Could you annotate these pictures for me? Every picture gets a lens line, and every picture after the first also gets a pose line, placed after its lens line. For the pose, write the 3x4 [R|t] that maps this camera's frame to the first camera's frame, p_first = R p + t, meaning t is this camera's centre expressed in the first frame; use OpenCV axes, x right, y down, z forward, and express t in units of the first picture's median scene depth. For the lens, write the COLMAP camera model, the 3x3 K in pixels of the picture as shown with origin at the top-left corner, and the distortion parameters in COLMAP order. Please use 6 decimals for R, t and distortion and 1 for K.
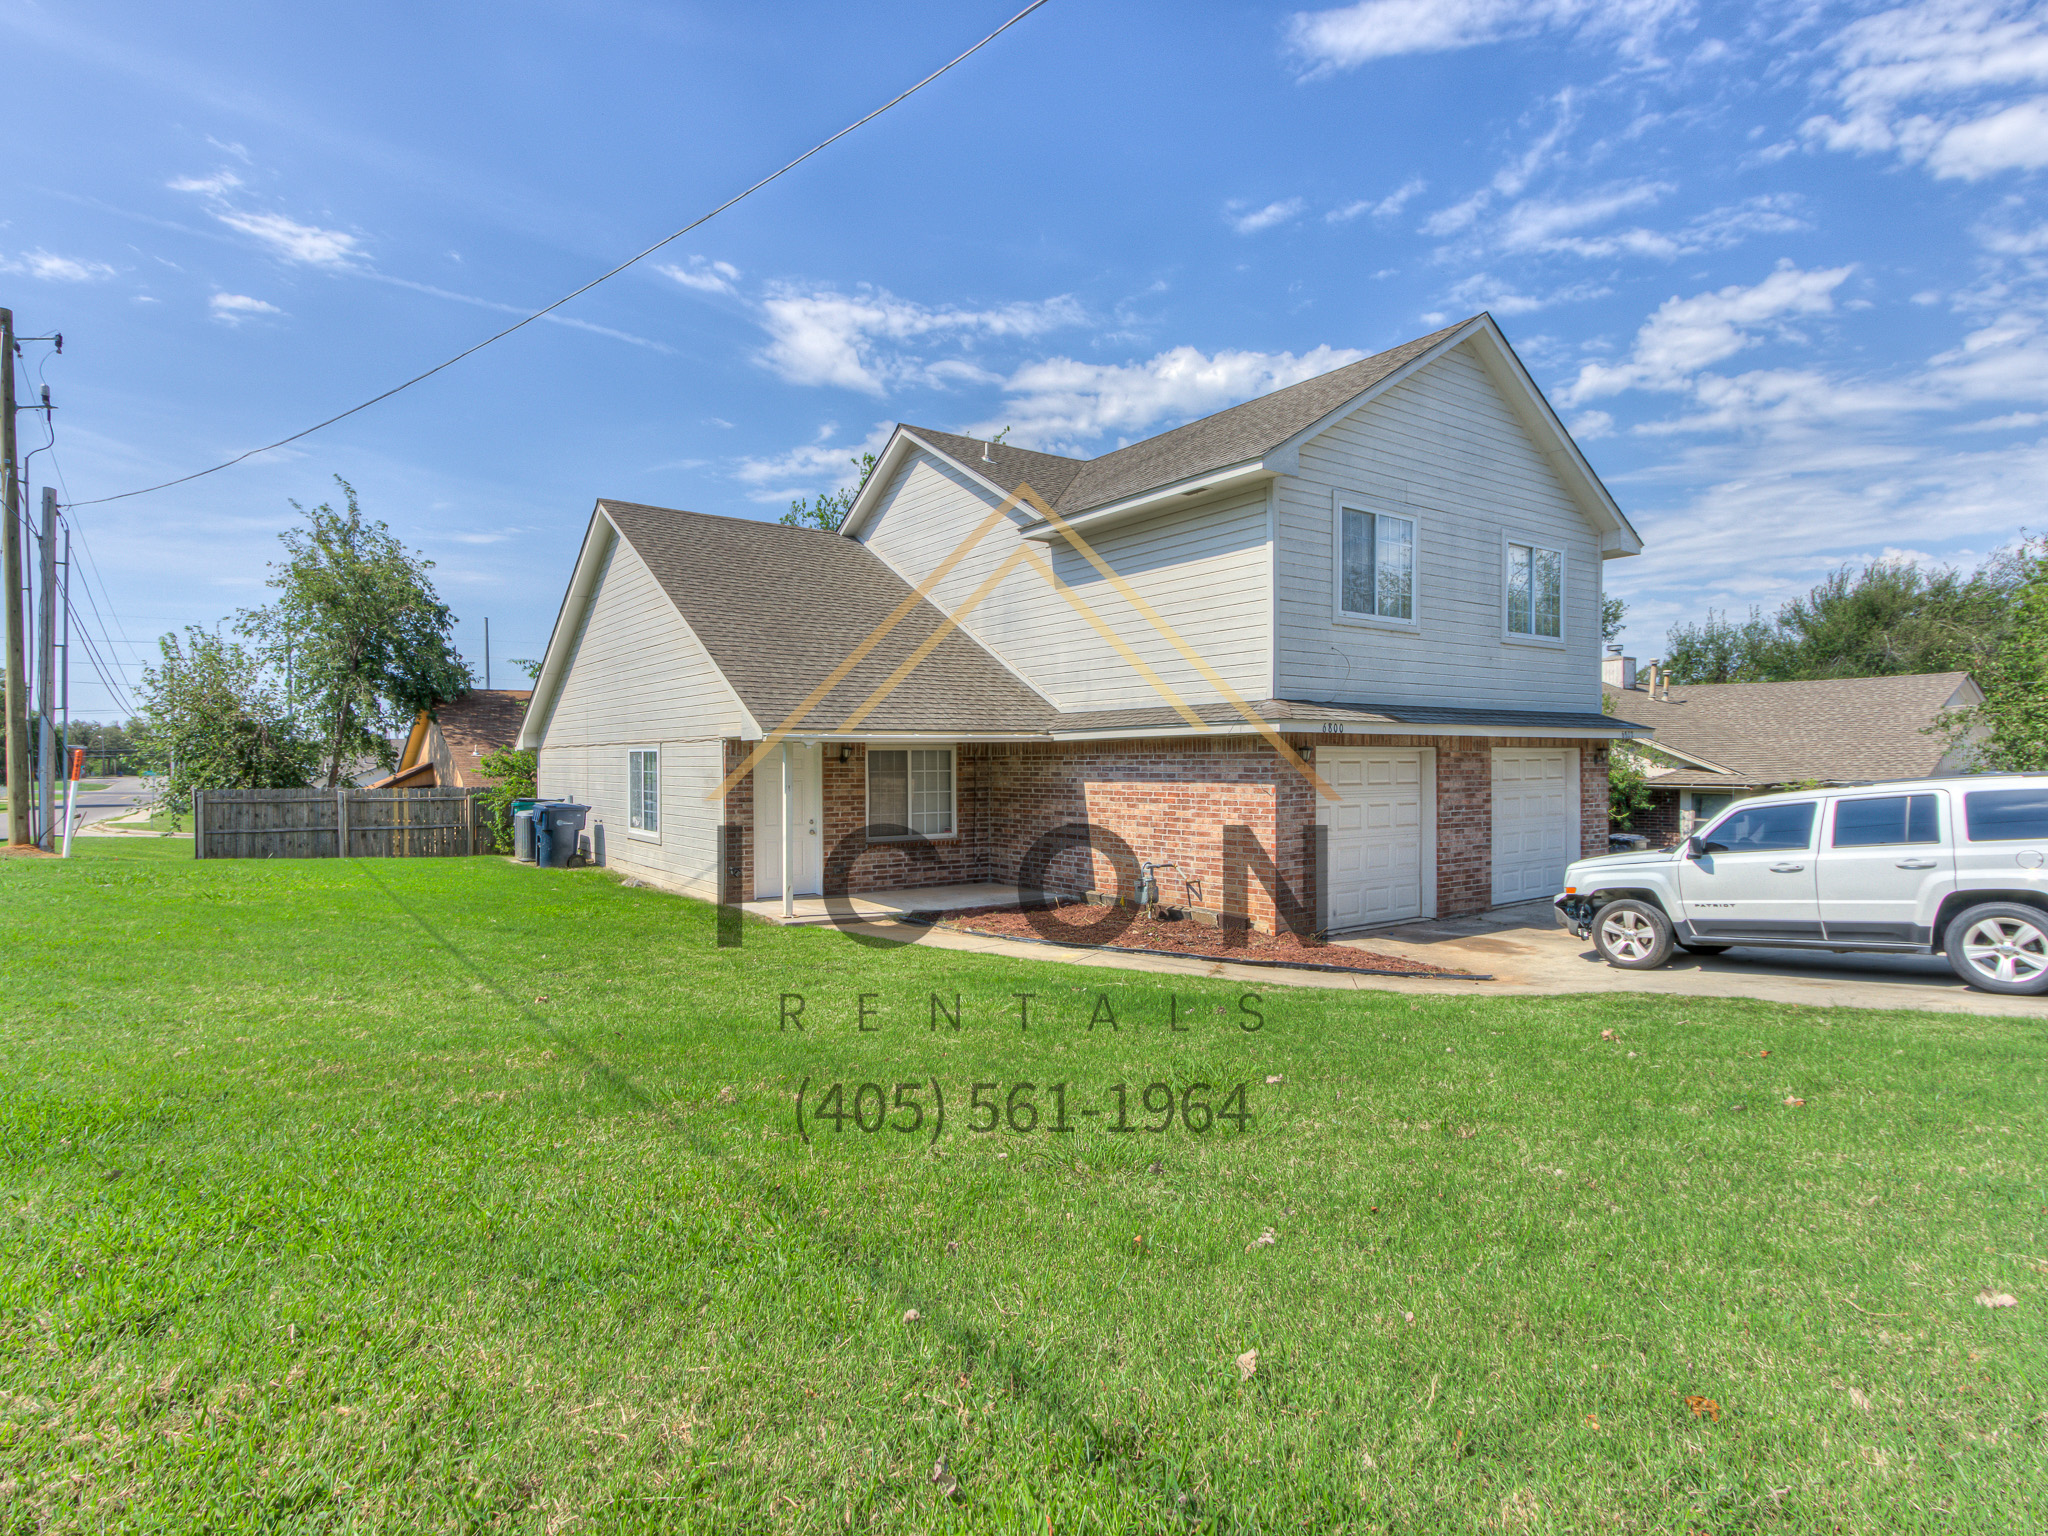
lens RADIAL K [[1057.6, 0, 1017.3], [0, 1057.6, 774.6], [0, 0, 1]] dist [0.010884, 0.001331]
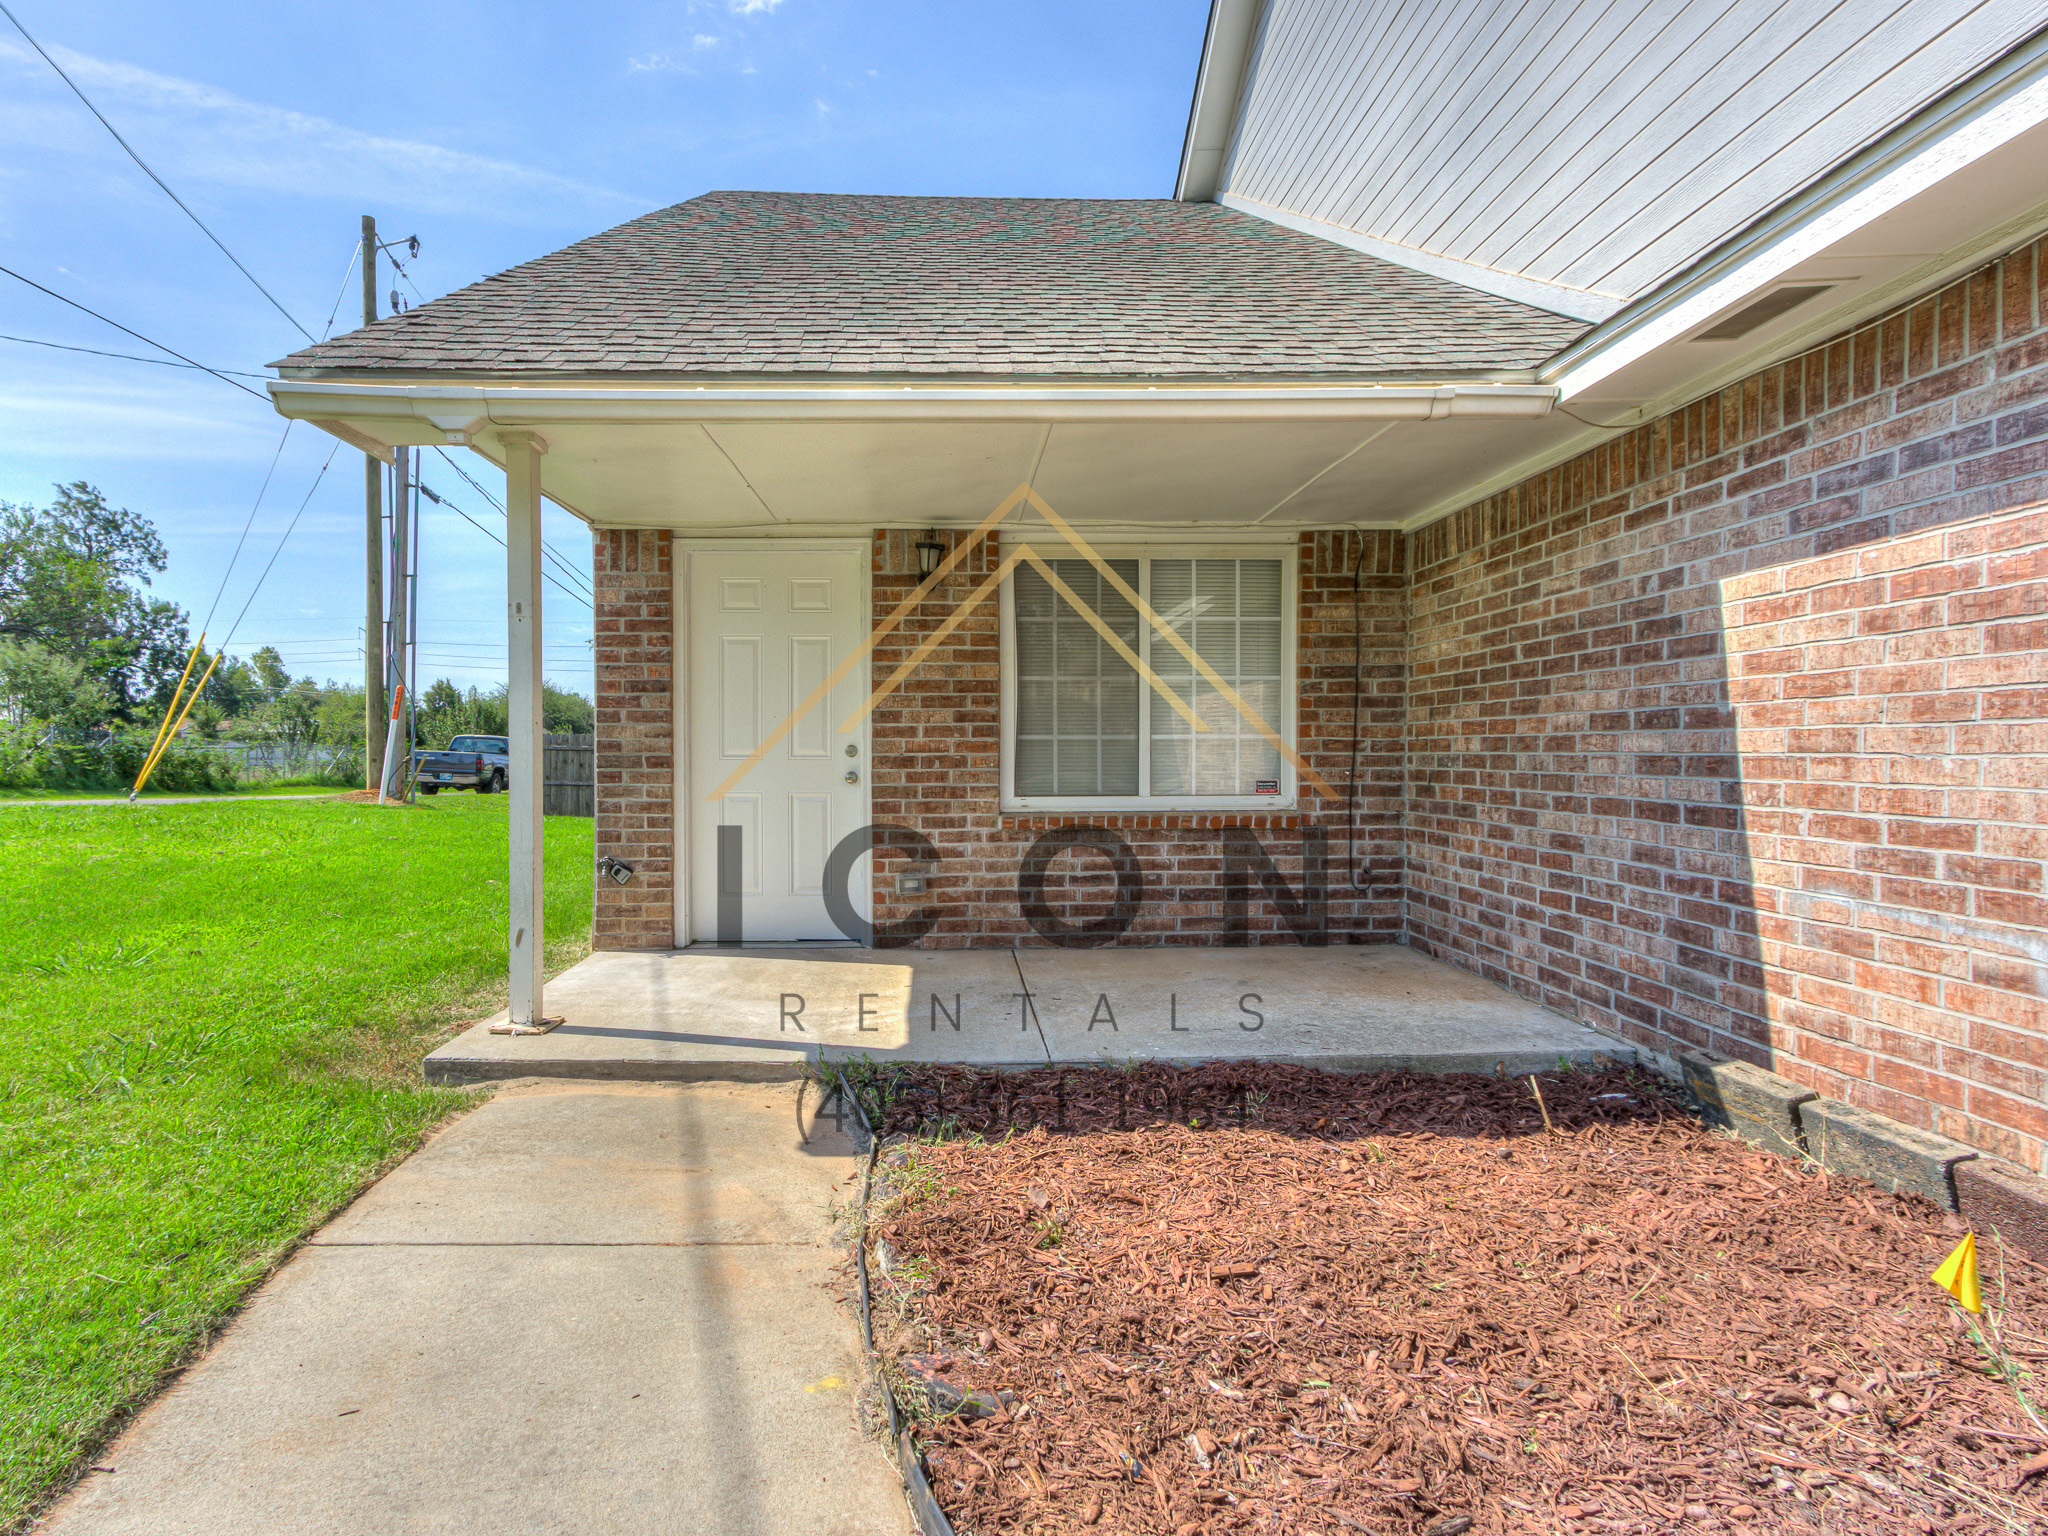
lens RADIAL K [[1057.6, 0, 1017.3], [0, 1057.6, 774.6], [0, 0, 1]] dist [0.010884, 0.001331]
pose [[0.837783, 0.014167, -0.545819, 0.062854], [-0.006629, 0.999854, 0.015778, 0.048065], [0.545963, -0.009600, 0.837754, 0.733437]]
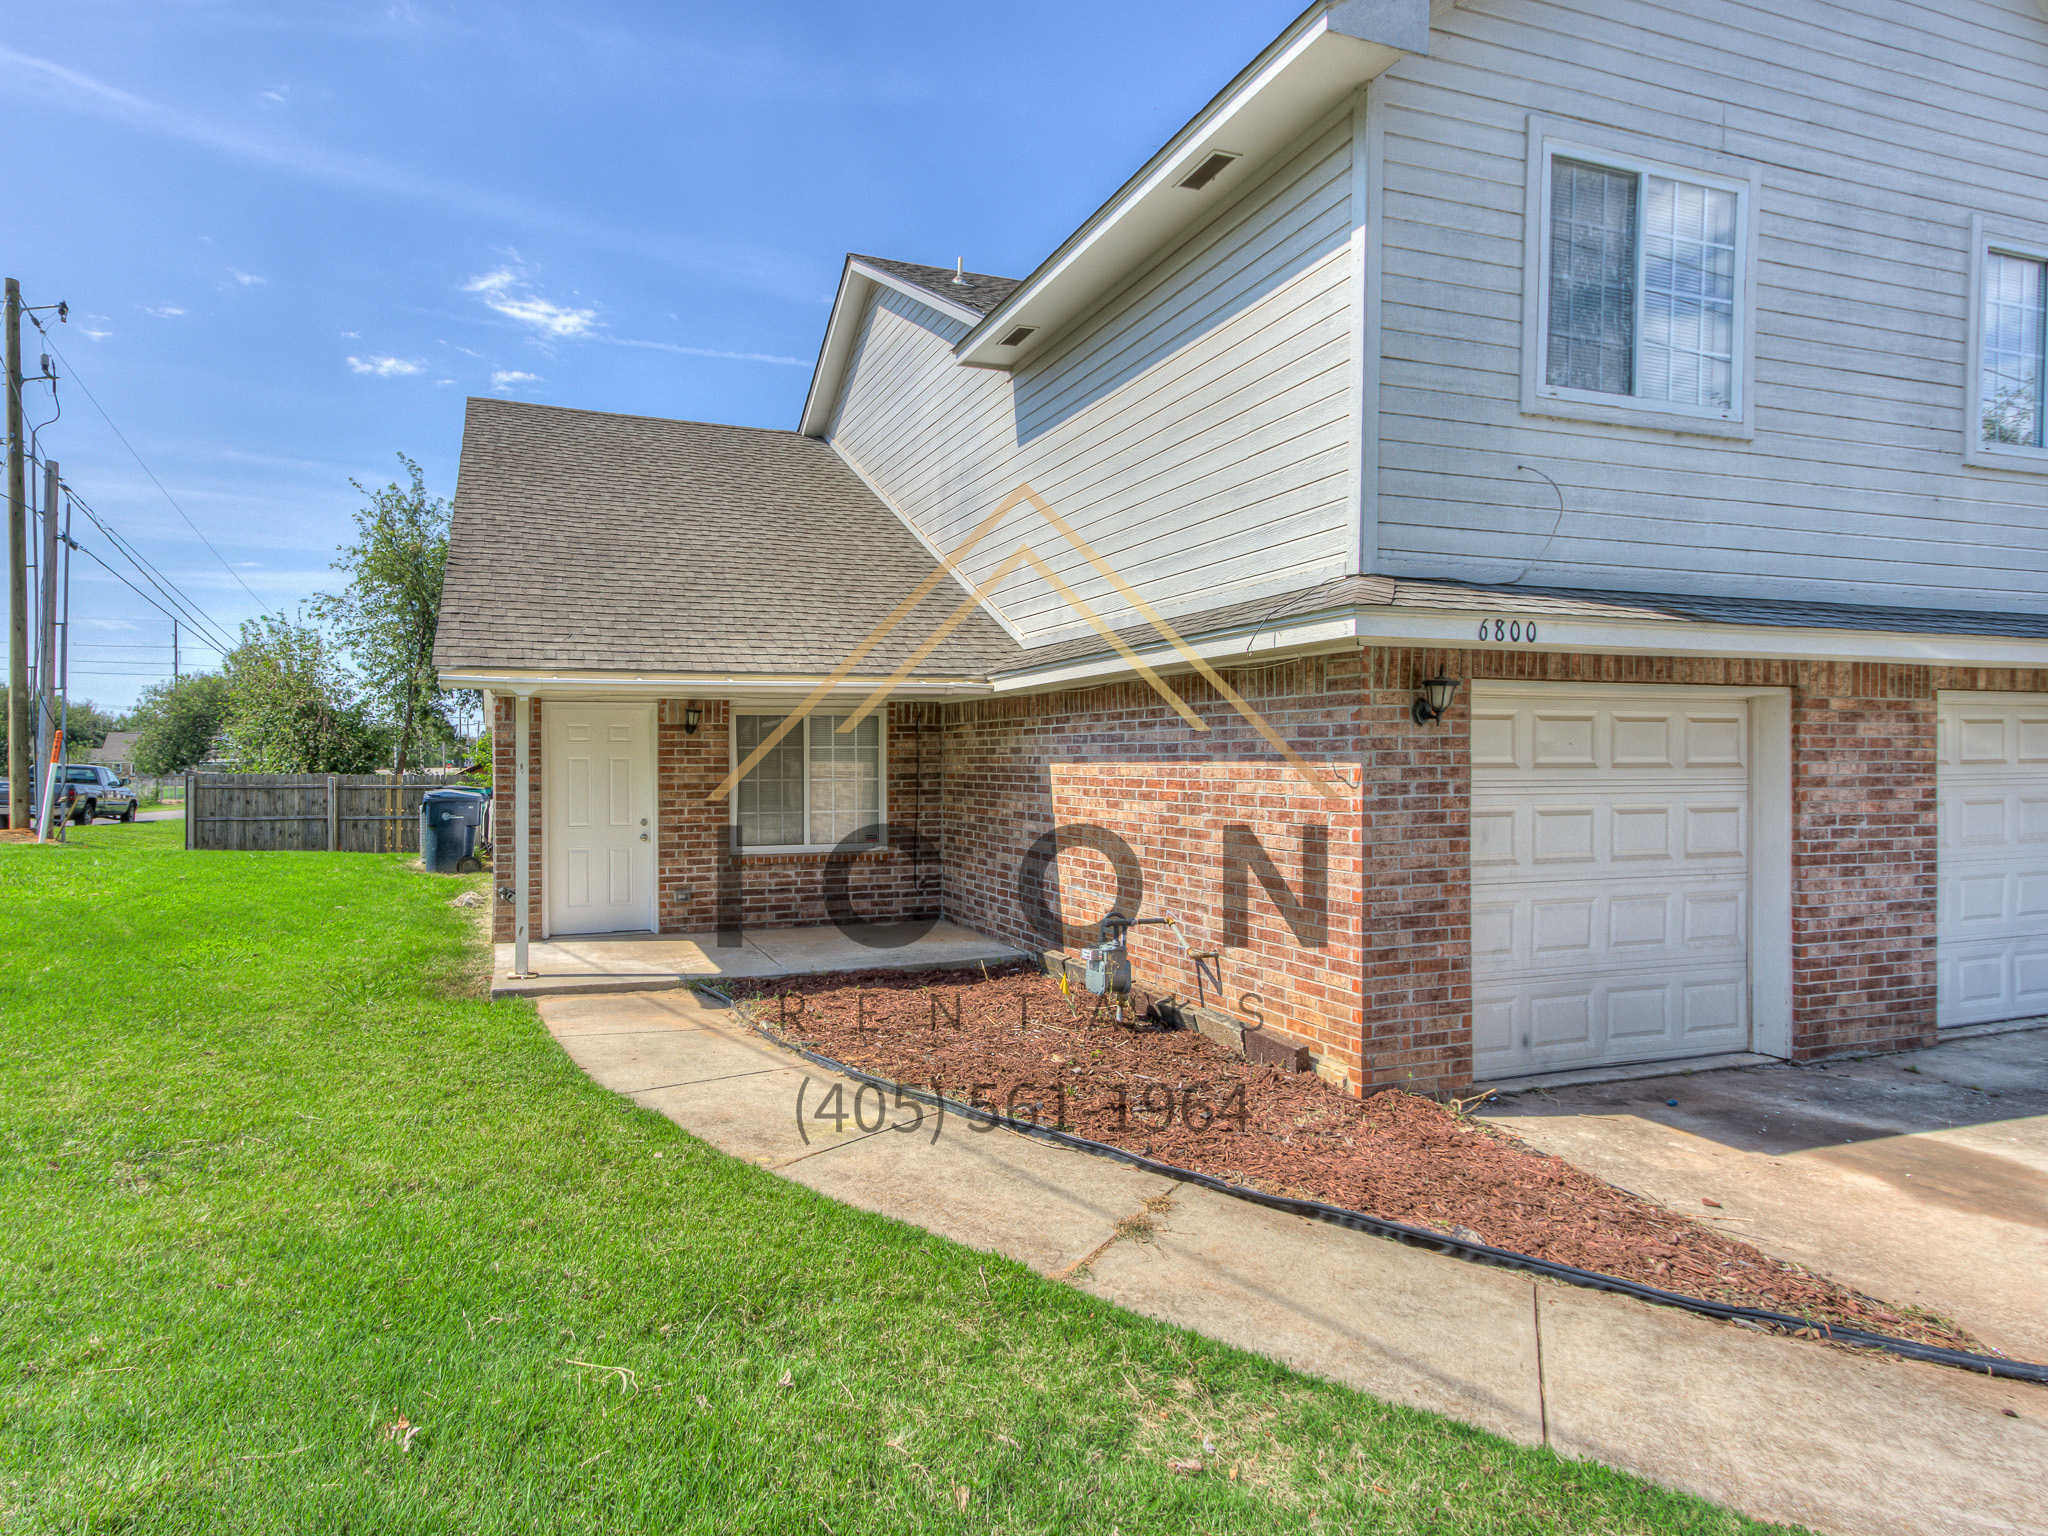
lens RADIAL K [[1059.4, 0, 886.2], [0, 1059.4, 768.9], [0, 0, 1]] dist [0.024878, 0.000081]
pose [[0.954340, 0.004381, -0.298691, 0.153754], [-0.004824, 0.999988, -0.000748, 0.011224], [0.298685, 0.002154, 0.954349, 0.418410]]
